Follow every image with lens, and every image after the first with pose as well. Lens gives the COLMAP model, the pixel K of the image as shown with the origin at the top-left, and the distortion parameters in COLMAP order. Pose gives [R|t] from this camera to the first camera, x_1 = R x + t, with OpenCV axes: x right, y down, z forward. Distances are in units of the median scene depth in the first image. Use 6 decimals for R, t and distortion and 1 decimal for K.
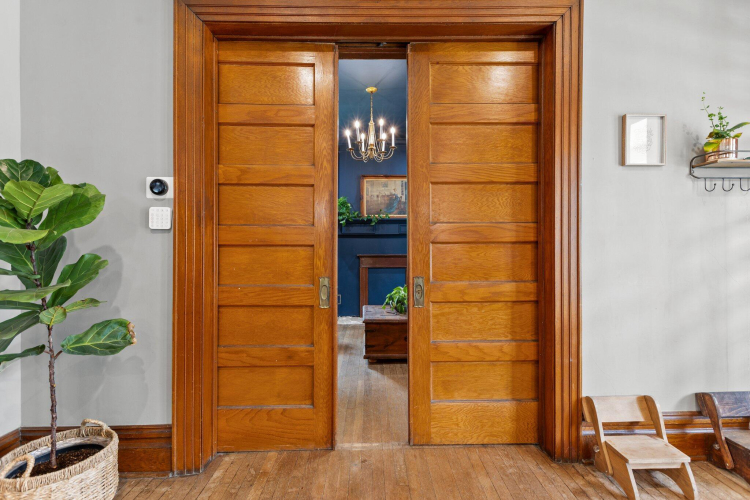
lens RADIAL K [[343.5, 0, 374.4], [0, 343.5, 254.1], [0, 0, 1]] dist [-0.002518, -0.000538]
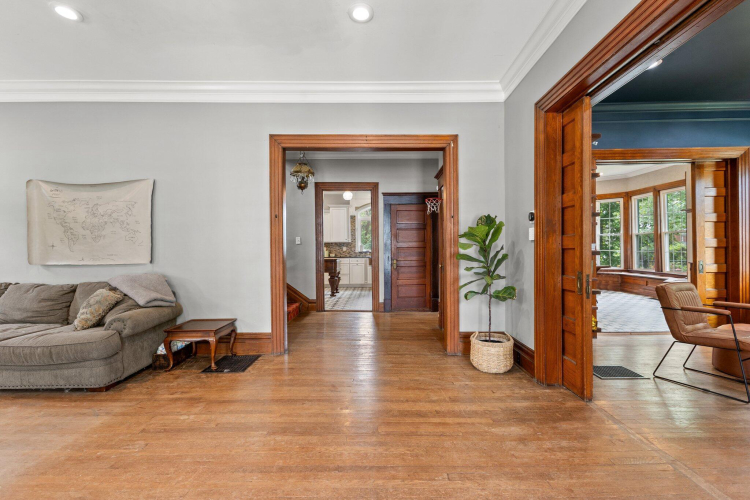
lens RADIAL K [[343.5, 0, 374.4], [0, 343.5, 254.1], [0, 0, 1]] dist [-0.002518, -0.000538]
pose [[0.003716, -0.003210, -0.999988, 1.210932], [0.007699, 0.999965, -0.003181, -0.002077], [0.999963, -0.007687, 0.003740, 0.178626]]
